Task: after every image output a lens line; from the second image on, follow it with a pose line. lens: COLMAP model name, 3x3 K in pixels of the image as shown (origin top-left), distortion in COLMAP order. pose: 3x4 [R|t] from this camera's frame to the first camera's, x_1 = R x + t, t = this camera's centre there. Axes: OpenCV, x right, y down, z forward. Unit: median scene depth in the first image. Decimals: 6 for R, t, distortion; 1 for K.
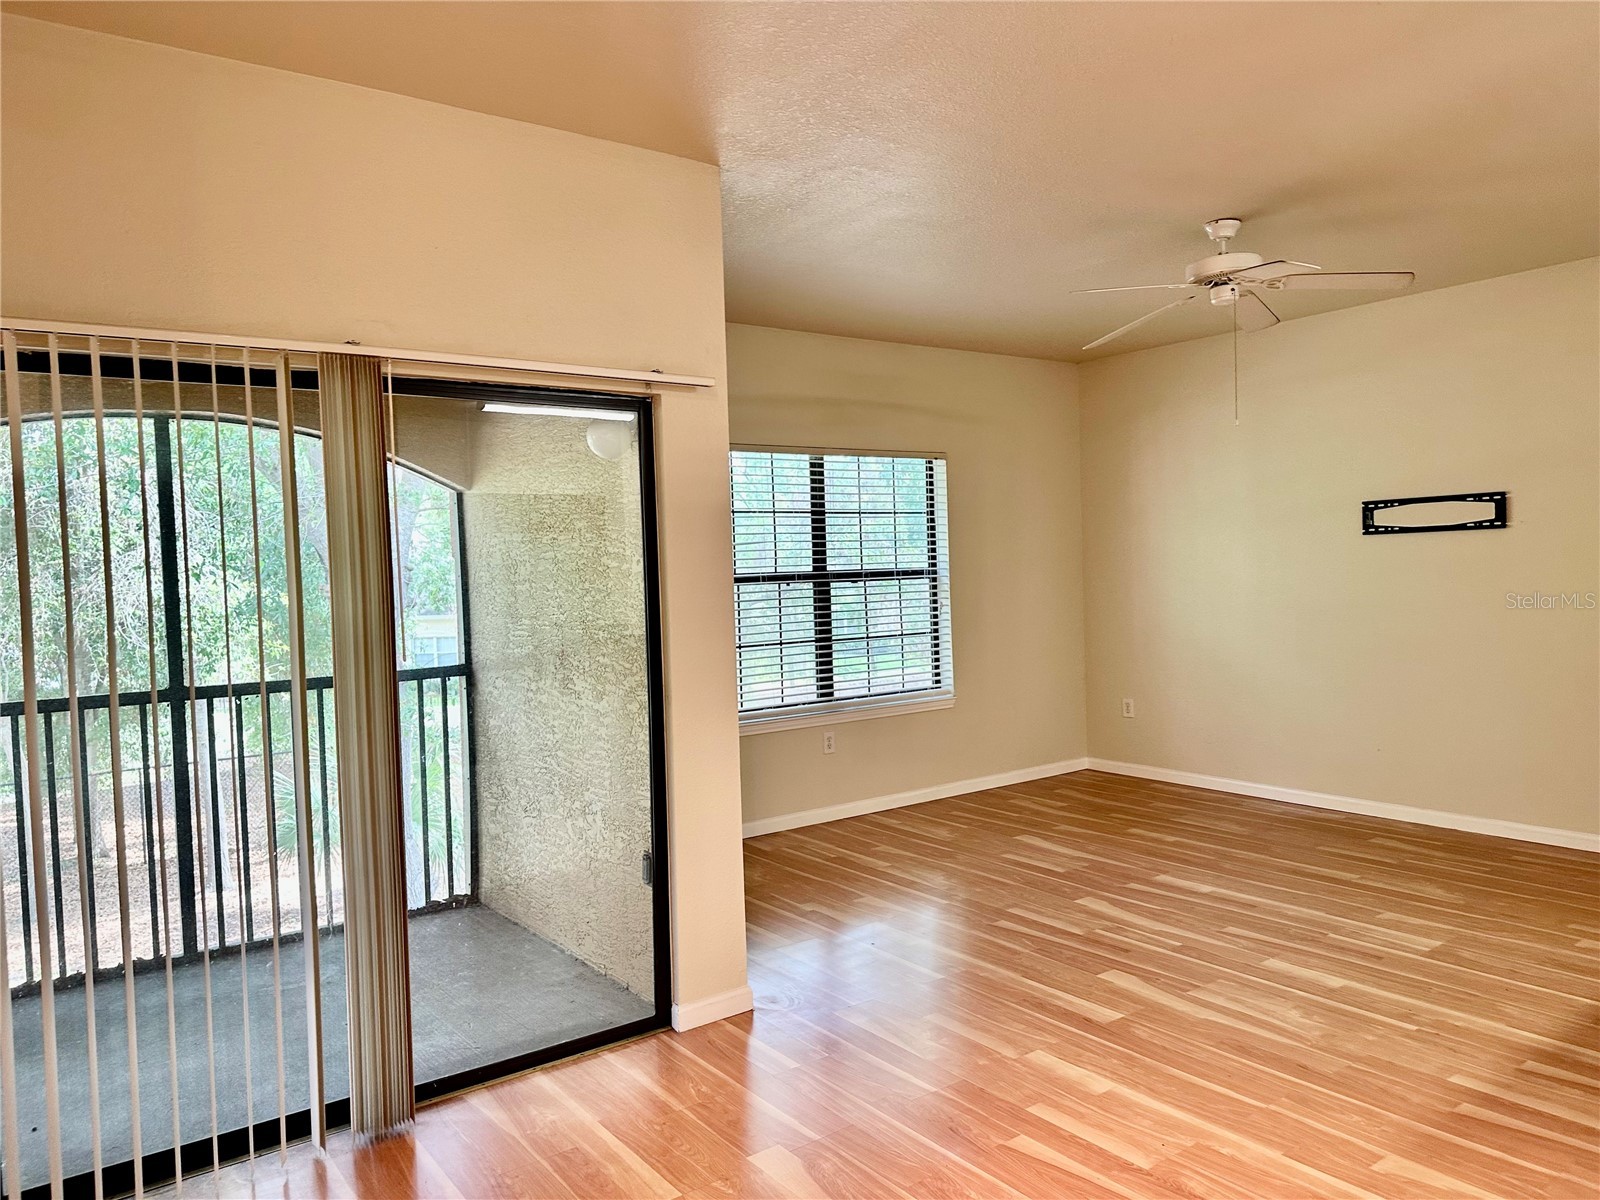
lens RADIAL K [[1123.9, 0, 780.1], [0, 1123.9, 607.2], [0, 0, 1]] dist [0.038548, -0.048048]
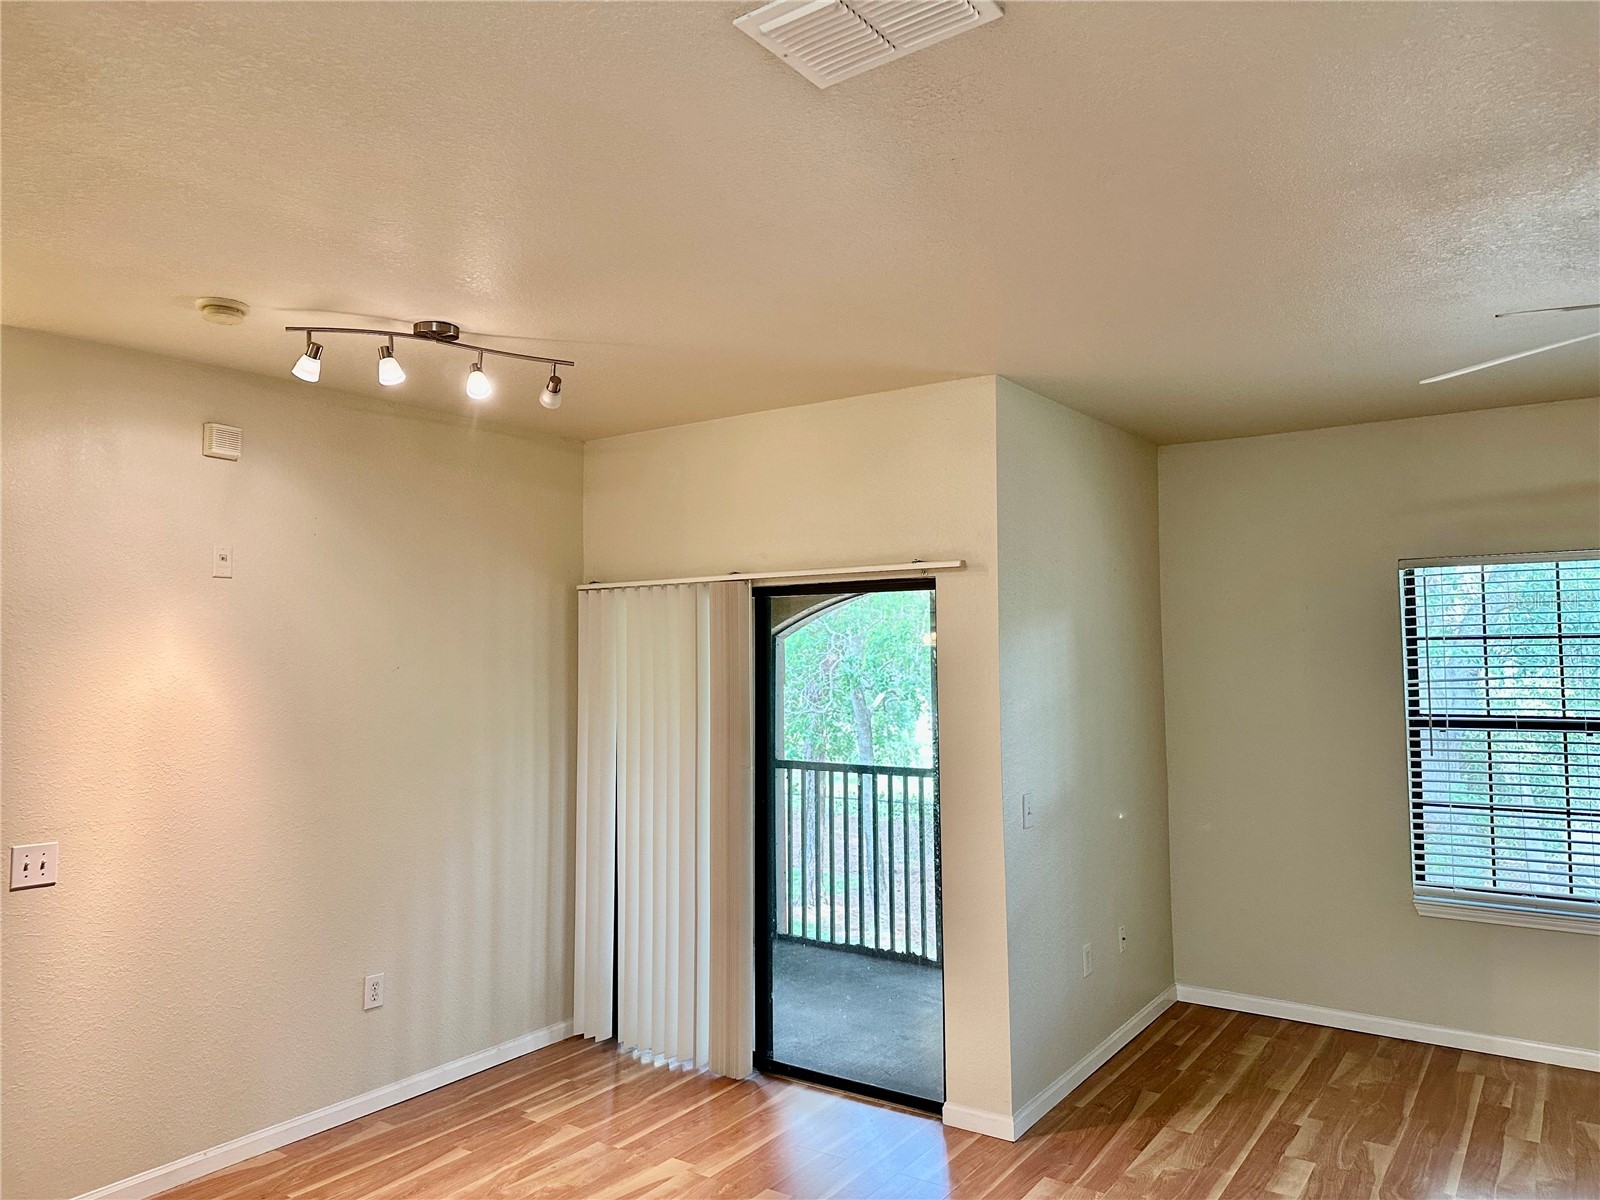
lens RADIAL K [[1123.9, 0, 792.9], [0, 1123.9, 588.6], [0, 0, 1]] dist [0.038548, -0.048048]
pose [[0.327005, -0.026116, -0.944662, 0.617987], [-0.036115, 0.998543, -0.040107, -0.077013], [0.944332, 0.047231, 0.325585, 0.285945]]
